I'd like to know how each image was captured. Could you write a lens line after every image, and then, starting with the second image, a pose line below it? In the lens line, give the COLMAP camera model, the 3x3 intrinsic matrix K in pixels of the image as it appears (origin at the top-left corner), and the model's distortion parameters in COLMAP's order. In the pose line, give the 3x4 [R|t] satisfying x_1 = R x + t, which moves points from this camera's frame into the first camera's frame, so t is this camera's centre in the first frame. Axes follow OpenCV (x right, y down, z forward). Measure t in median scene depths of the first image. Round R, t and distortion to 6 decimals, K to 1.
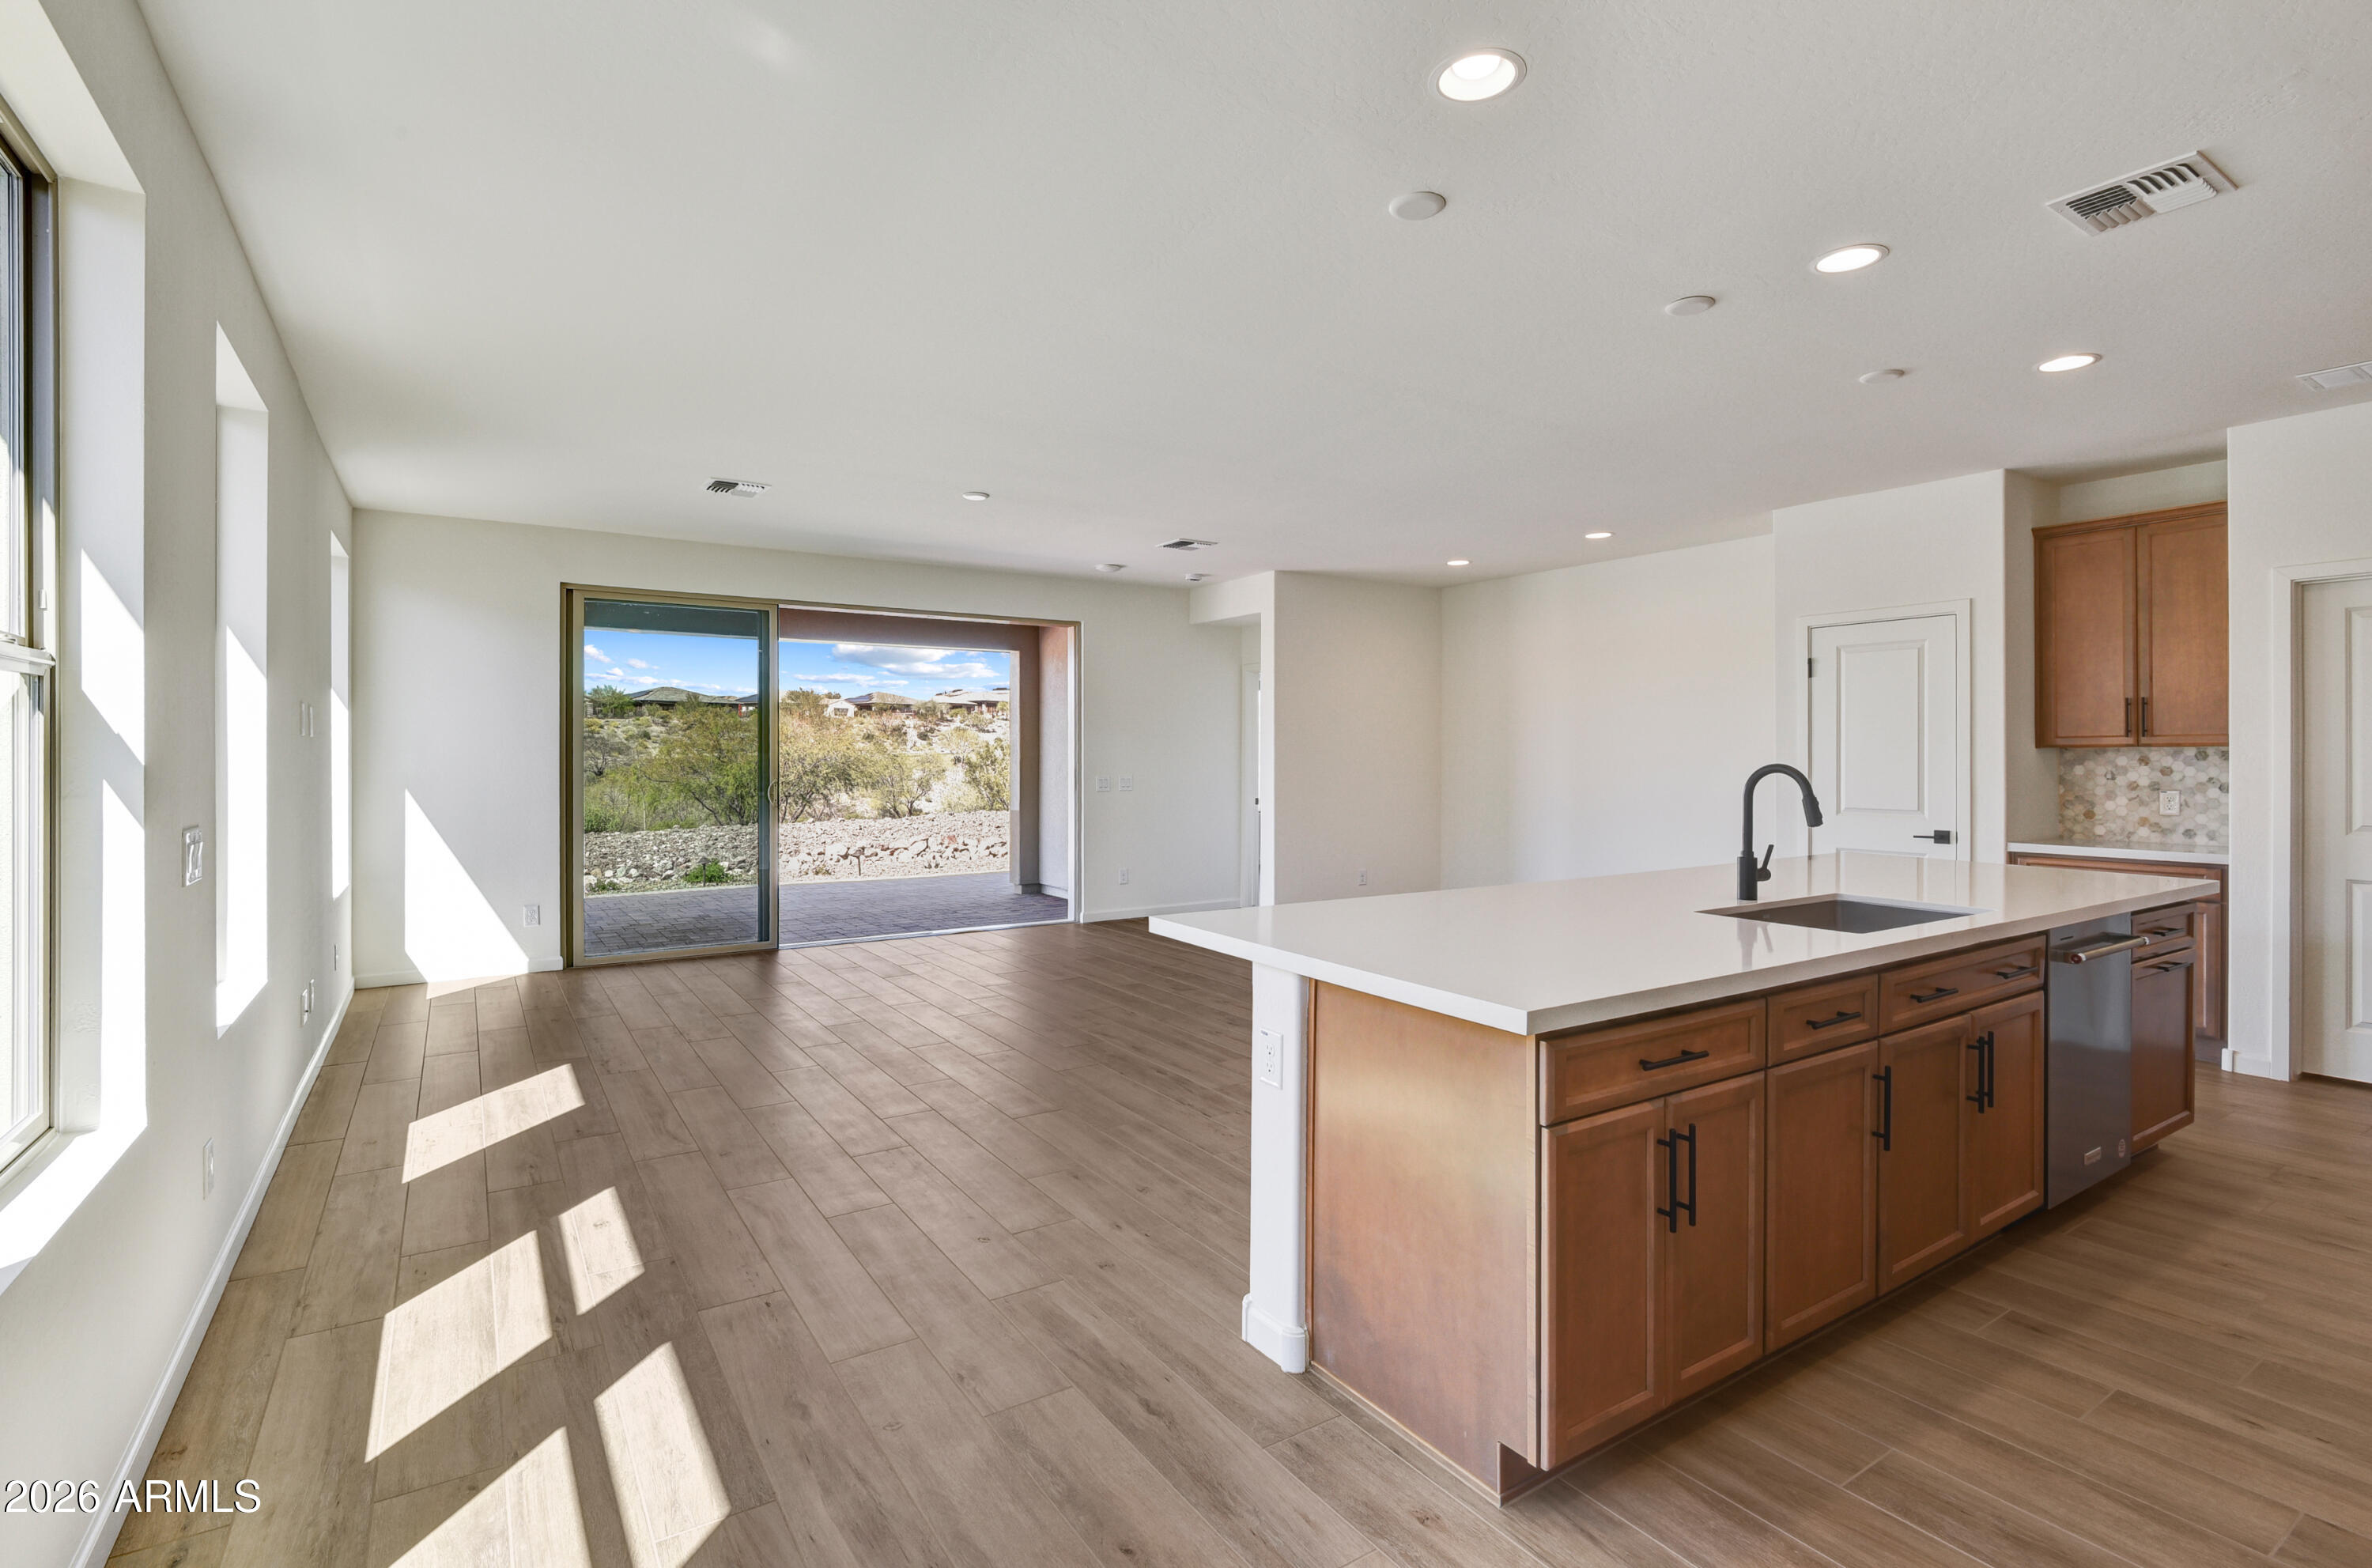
lens RADIAL K [[1102.3, 0, 1184.0], [0, 1102.3, 757.2], [0, 0, 1]] dist [0.000254, -0.000277]
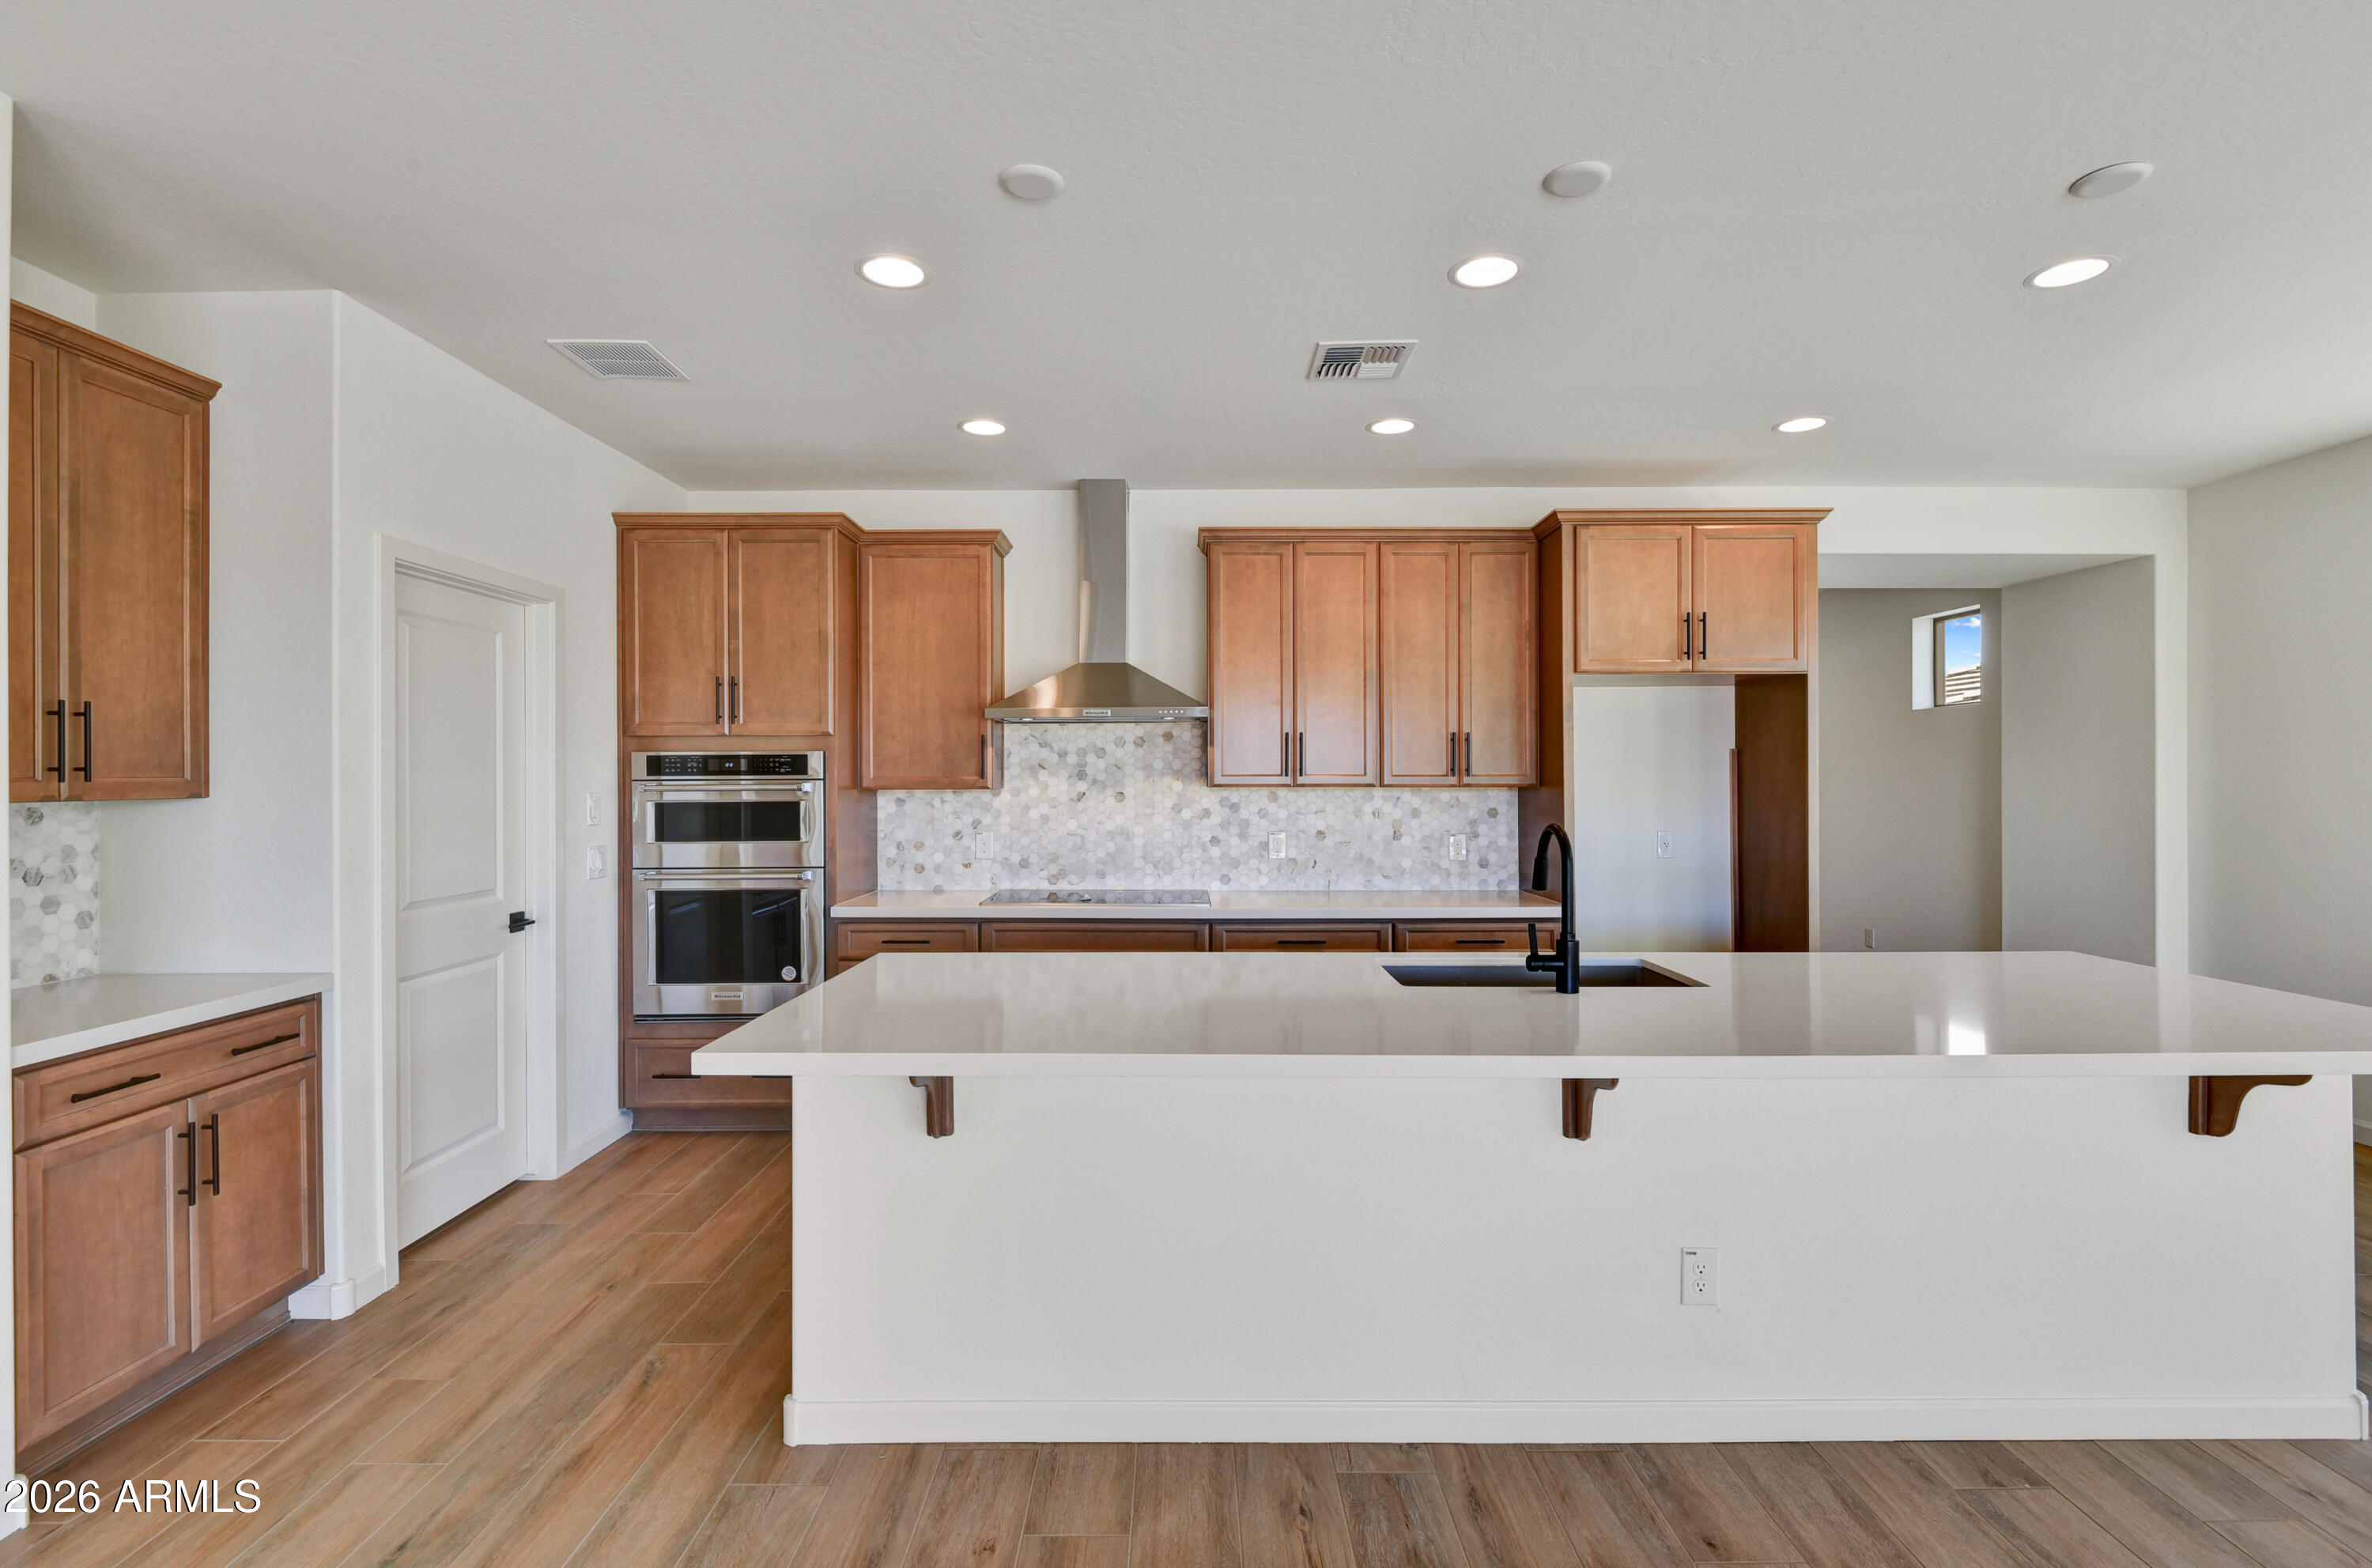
lens RADIAL K [[1076.2, 0, 1184.7], [0, 1076.2, 775.5], [0, 0, 1]] dist [0.002145, -0.006878]
pose [[-0.835964, 0.003307, 0.548774, 0.176728], [0.003216, 0.999994, -0.001127, -0.017384], [-0.548774, 0.000823, -0.835970, 1.033320]]
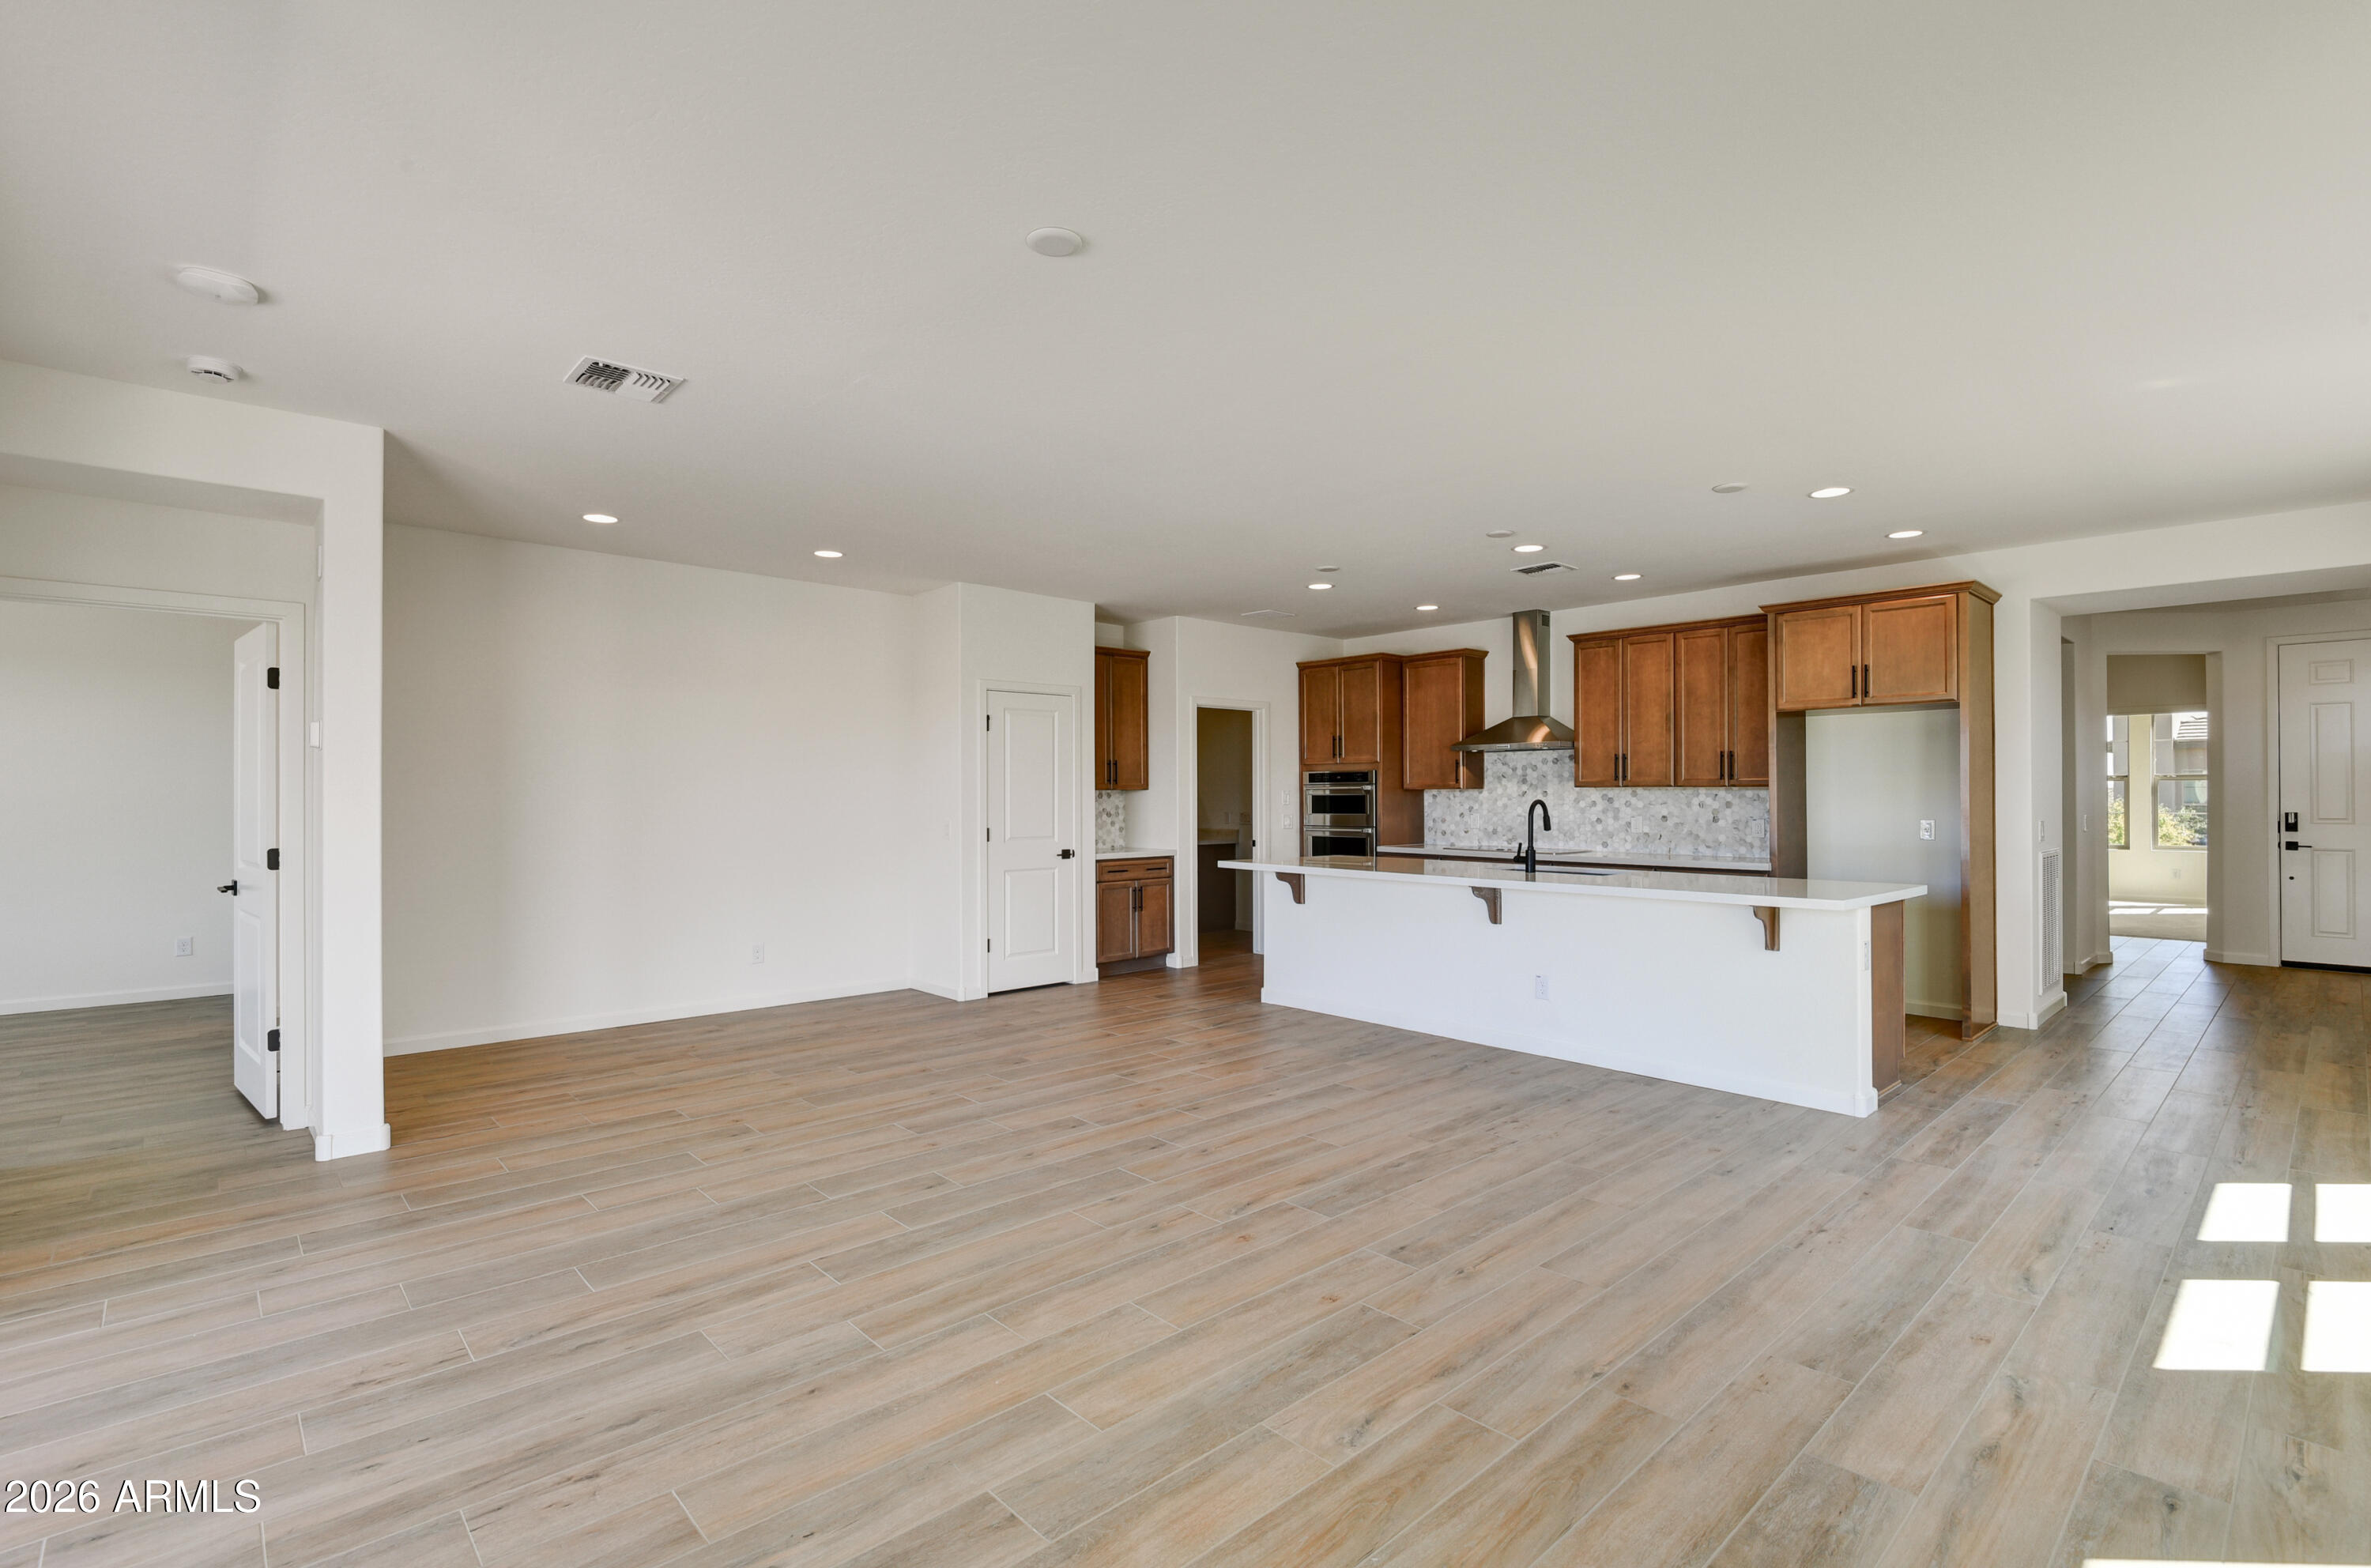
lens RADIAL K [[1080.8, 0, 1175.4], [0, 1080.8, 788.2], [0, 0, 1]] dist [0.001028, -0.006189]
pose [[-0.160057, 0.005804, 0.987091, -0.676903], [0.004328, 0.999977, -0.005178, -0.003485], [-0.987098, 0.003444, -0.160078, 1.069972]]
